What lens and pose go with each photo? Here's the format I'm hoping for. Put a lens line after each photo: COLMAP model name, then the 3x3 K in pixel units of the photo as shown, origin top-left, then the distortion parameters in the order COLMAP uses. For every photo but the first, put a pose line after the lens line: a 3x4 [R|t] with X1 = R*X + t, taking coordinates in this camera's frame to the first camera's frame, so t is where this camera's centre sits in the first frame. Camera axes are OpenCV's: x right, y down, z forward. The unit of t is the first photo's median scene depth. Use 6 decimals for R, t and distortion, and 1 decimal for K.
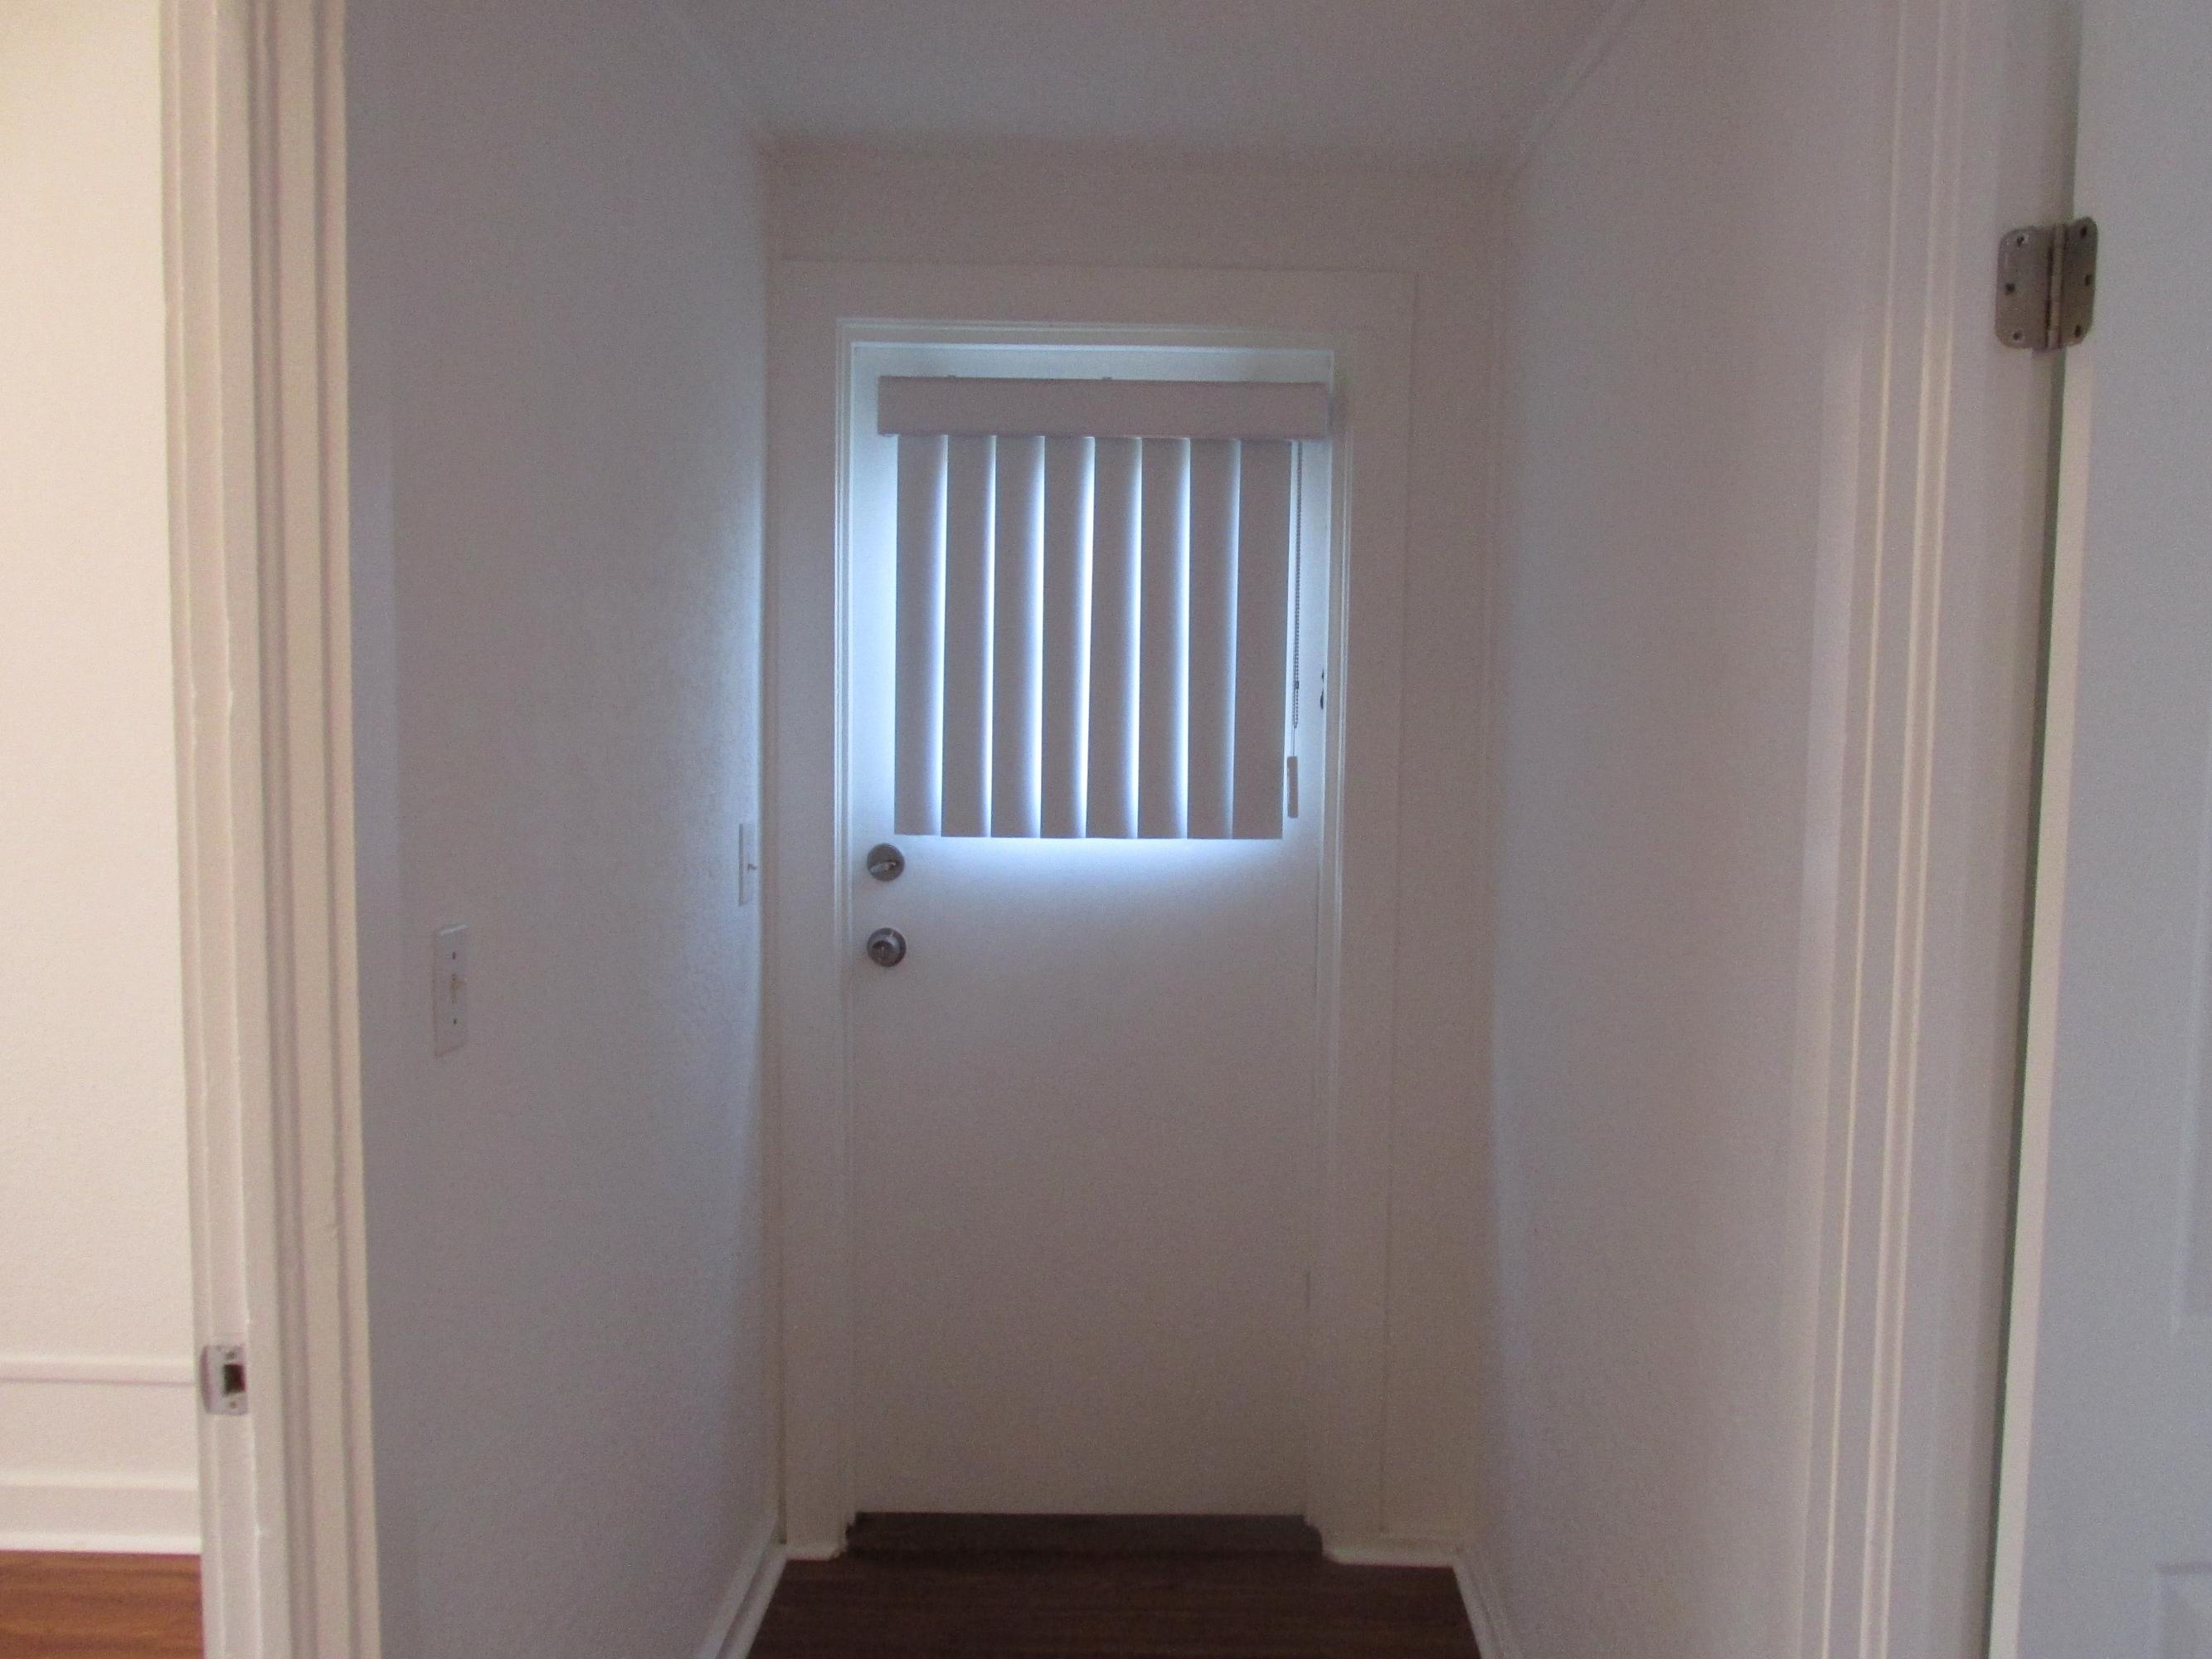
lens RADIAL K [[1849.2, 0, 1125.7], [0, 1849.2, 840.7], [0, 0, 1]] dist [-0.023238, 0.008547]
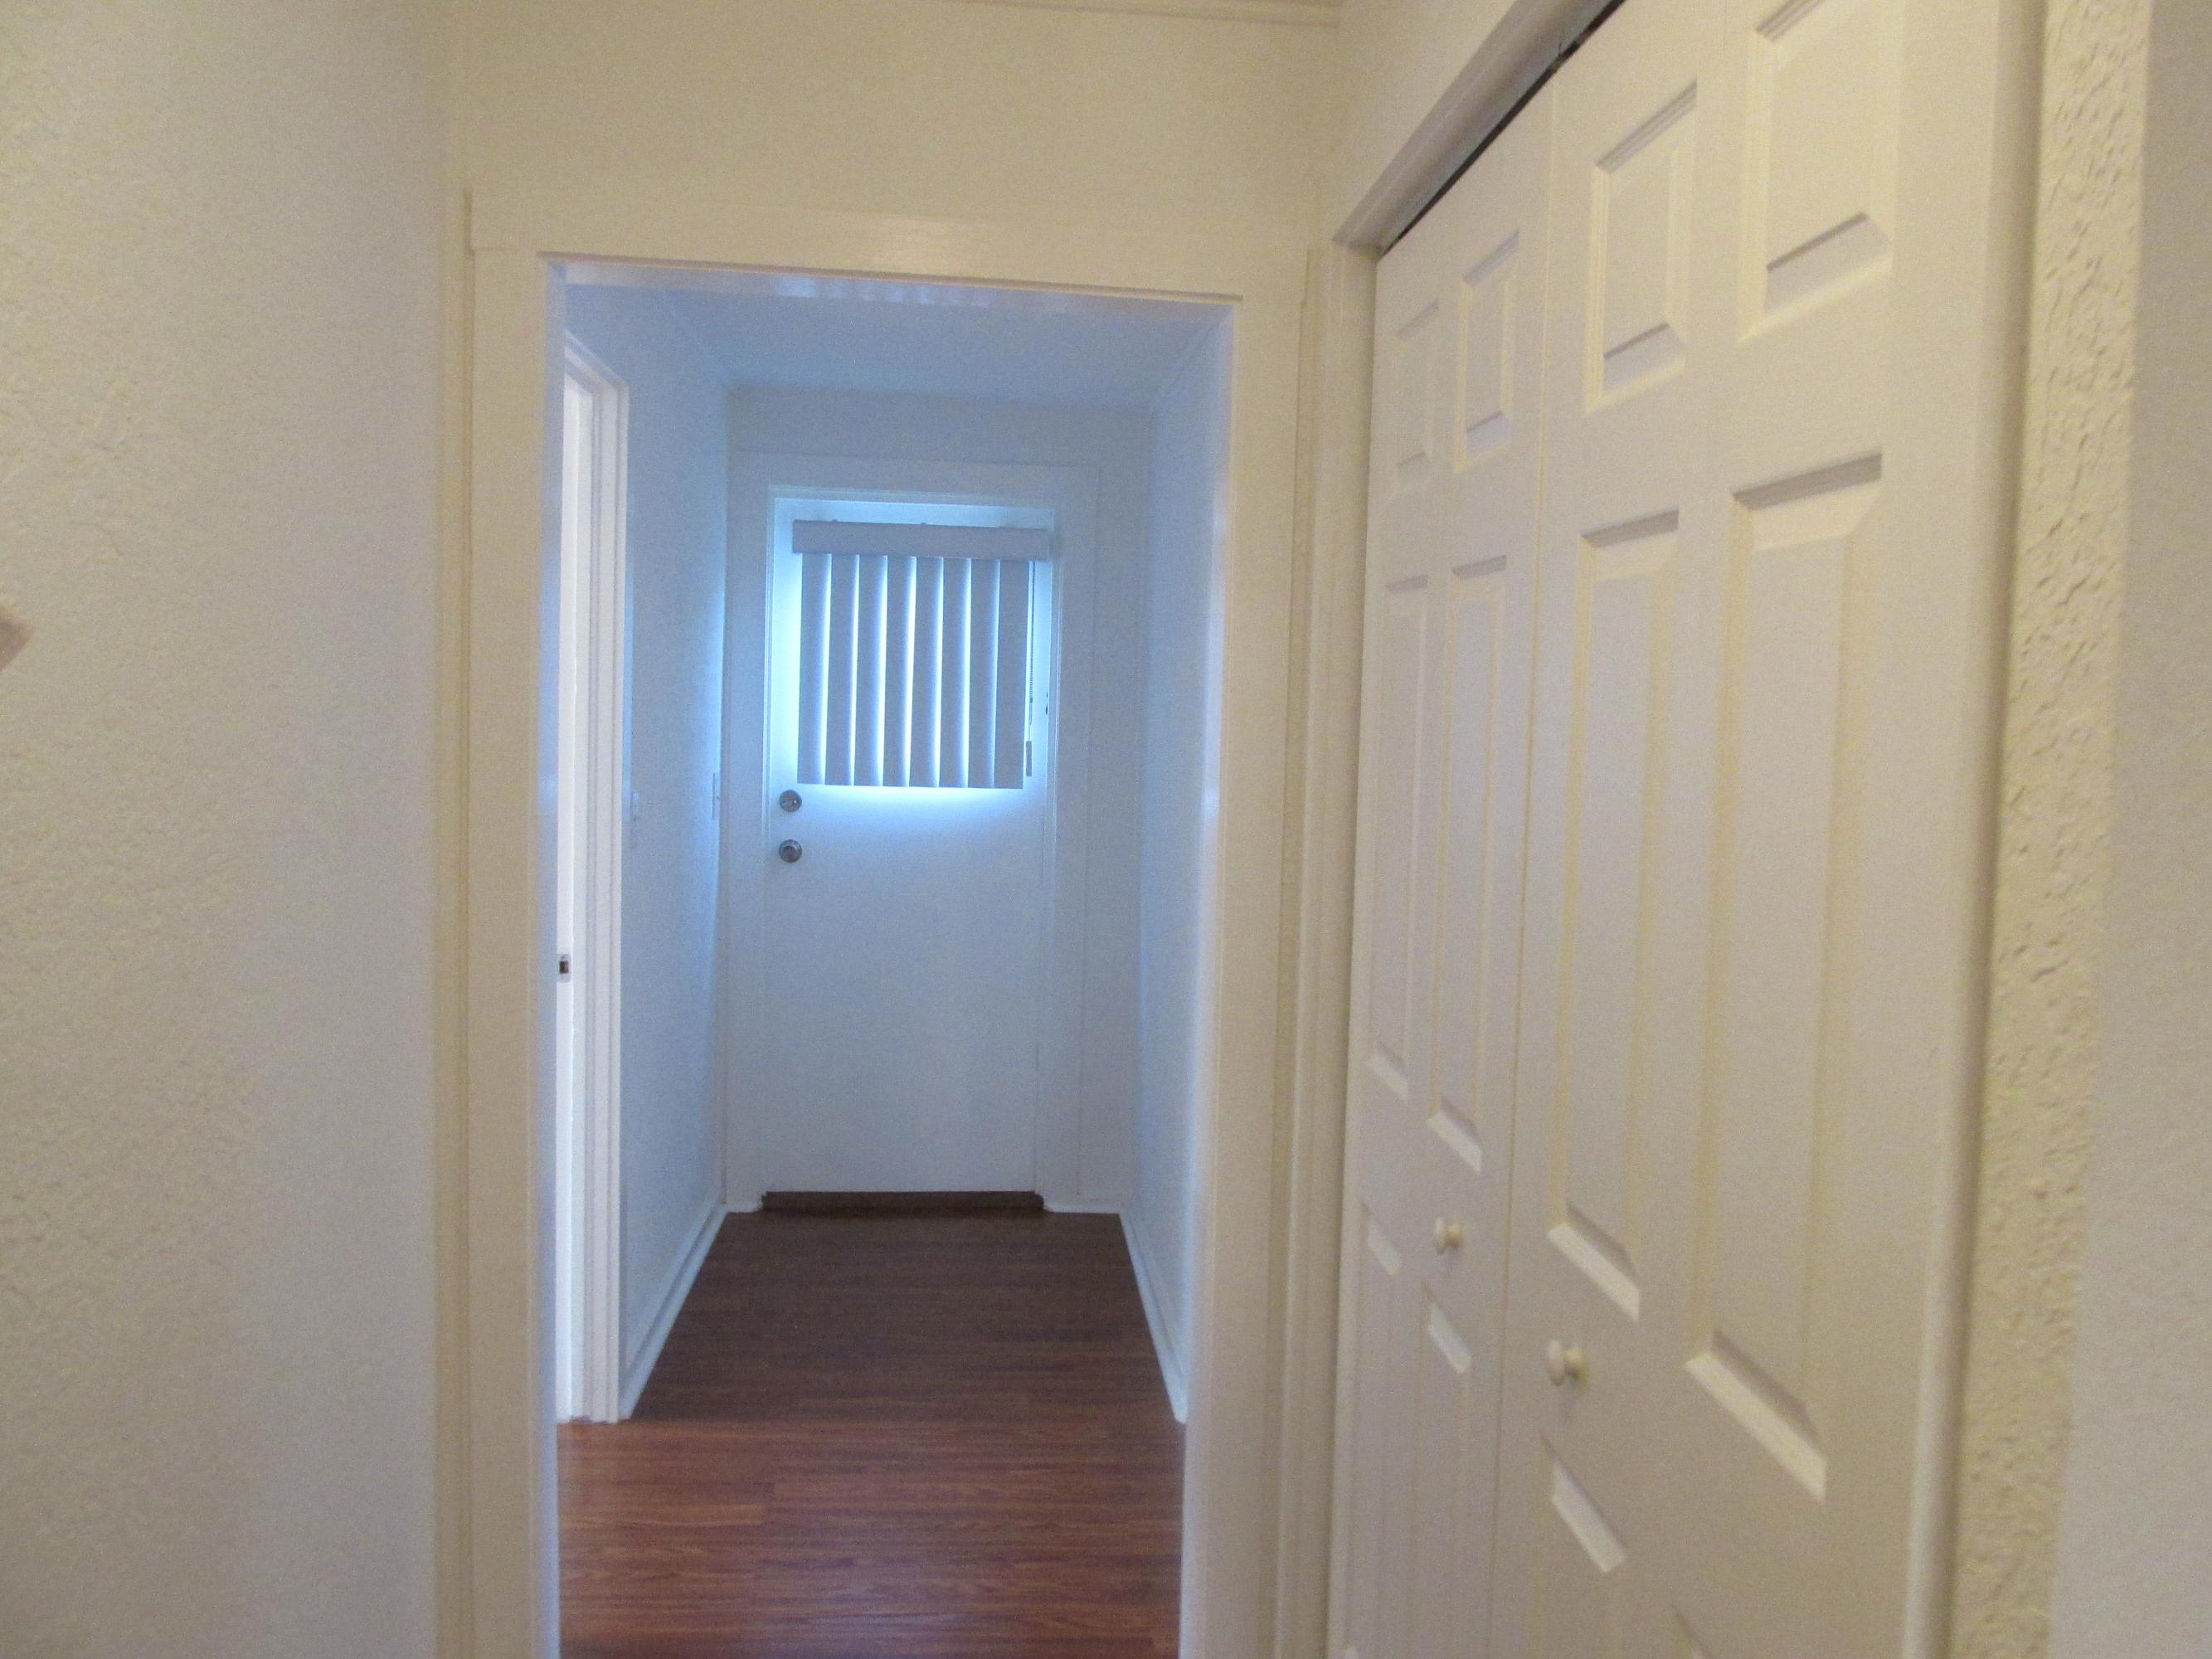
lens RADIAL K [[1849.2, 0, 1105.7], [0, 1849.2, 809.9], [0, 0, 1]] dist [-0.023238, 0.008547]
pose [[0.995830, 0.008910, 0.090794, 0.005071], [-0.005902, 0.999426, -0.033346, 0.077353], [-0.091039, 0.032671, 0.995311, -0.741536]]
